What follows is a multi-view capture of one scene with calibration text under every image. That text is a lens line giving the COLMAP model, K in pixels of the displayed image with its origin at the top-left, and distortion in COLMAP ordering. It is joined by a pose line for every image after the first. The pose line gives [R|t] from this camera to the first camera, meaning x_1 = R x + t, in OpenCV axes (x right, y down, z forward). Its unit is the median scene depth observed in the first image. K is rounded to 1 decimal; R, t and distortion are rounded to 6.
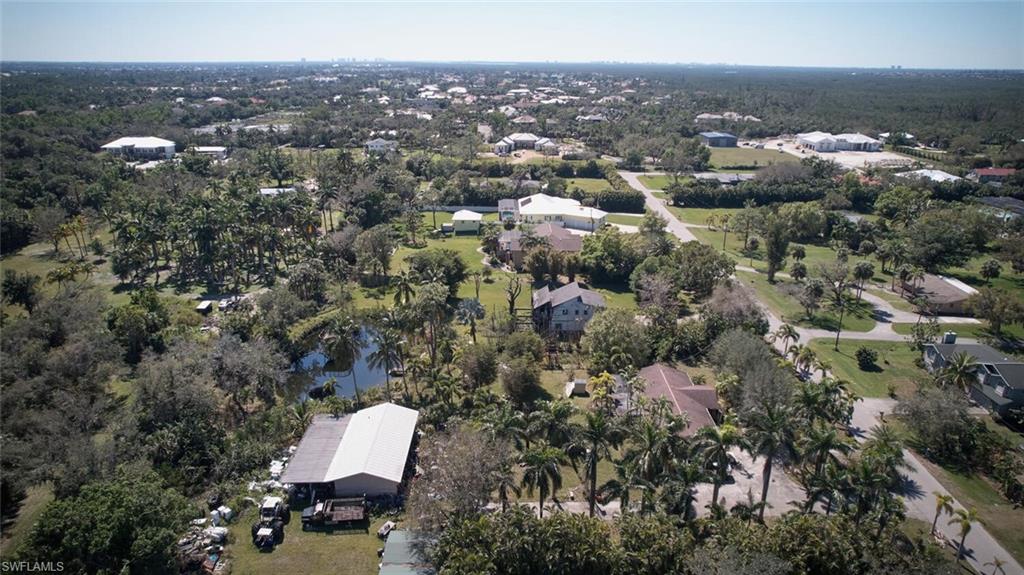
lens RADIAL K [[660.1, 0, 514.9], [0, 660.1, 286.8], [0, 0, 1]] dist [-0.078702, 0.067550]
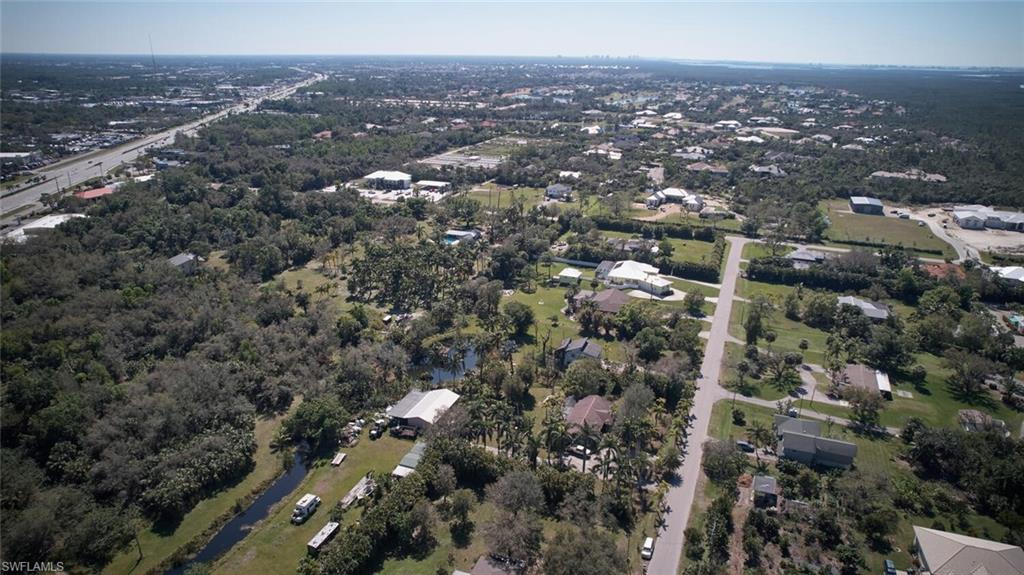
lens RADIAL K [[660.1, 0, 514.9], [0, 660.1, 286.8], [0, 0, 1]] dist [-0.078702, 0.067550]
pose [[0.933396, 0.128987, -0.334866, 0.418306], [-0.126452, 0.991535, 0.029461, -0.145290], [0.335831, 0.014846, 0.941805, -0.553853]]
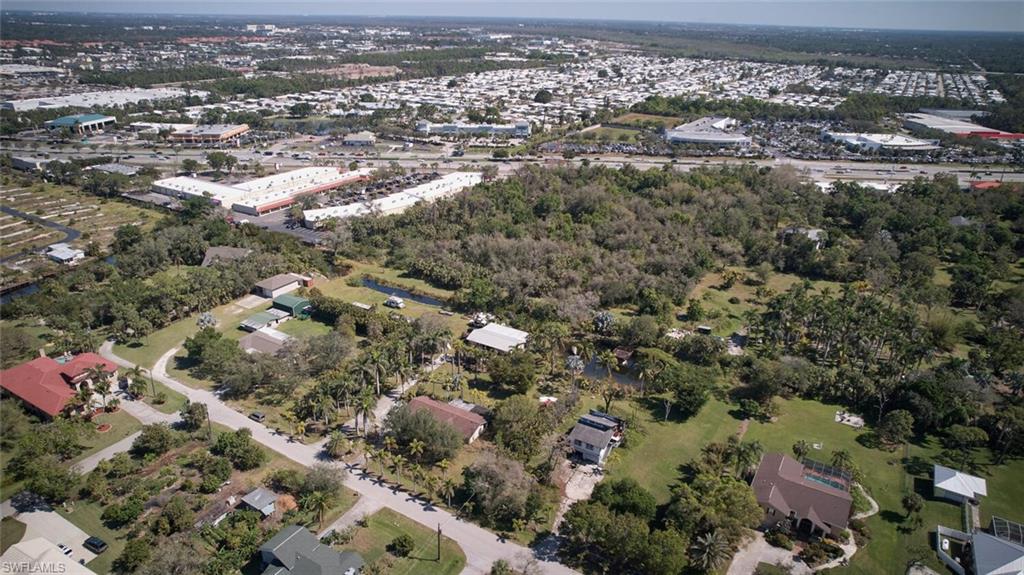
lens RADIAL K [[660.1, 0, 514.9], [0, 660.1, 286.8], [0, 0, 1]] dist [-0.078702, 0.067550]
pose [[-0.521342, 0.310511, -0.794850, 0.942329], [-0.304547, 0.802409, 0.513216, -0.687452], [0.797154, 0.509630, -0.323764, 1.022750]]
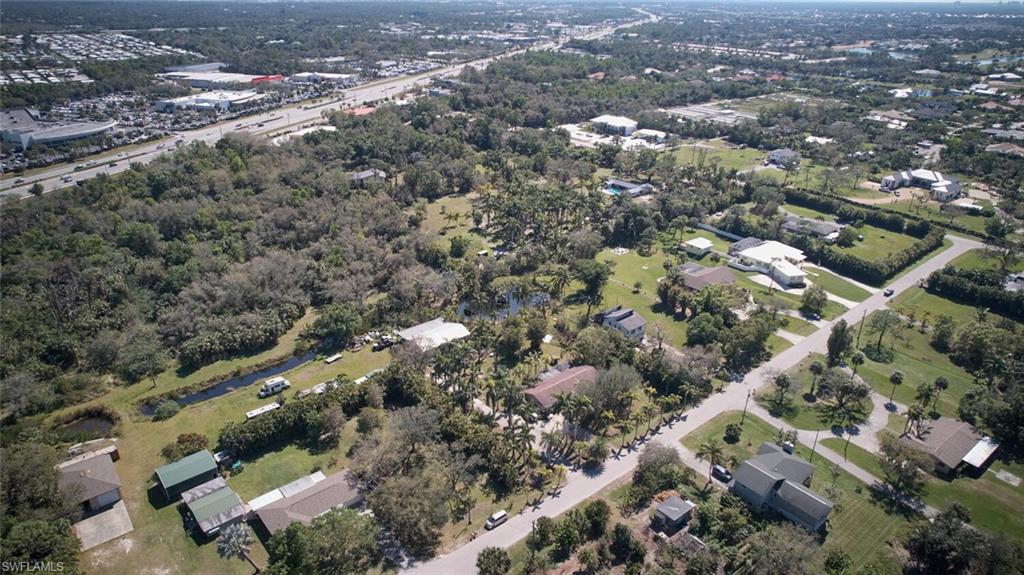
lens RADIAL K [[660.1, 0, 514.9], [0, 660.1, 286.8], [0, 0, 1]] dist [-0.078702, 0.067550]
pose [[0.641196, 0.324152, -0.695552, 0.876545], [-0.262042, 0.944408, 0.198564, -0.261799], [0.721250, 0.054945, 0.690492, -0.228474]]
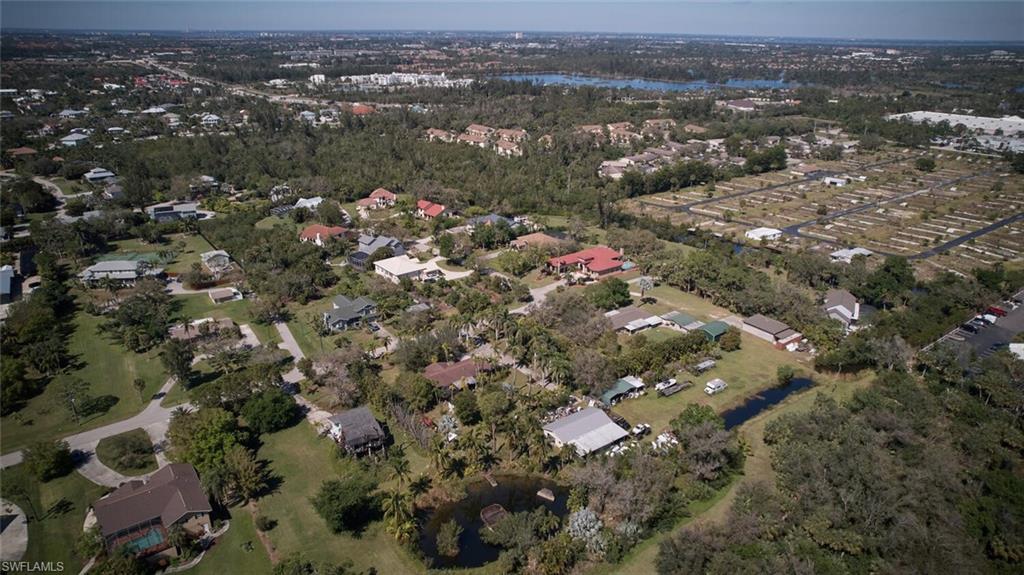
lens RADIAL K [[660.1, 0, 514.9], [0, 660.1, 286.8], [0, 0, 1]] dist [-0.078702, 0.067550]
pose [[-0.600463, -0.295239, 0.743154, -0.867076], [0.256184, 0.809339, 0.528527, -0.736253], [-0.757505, 0.507745, -0.410342, 1.062287]]
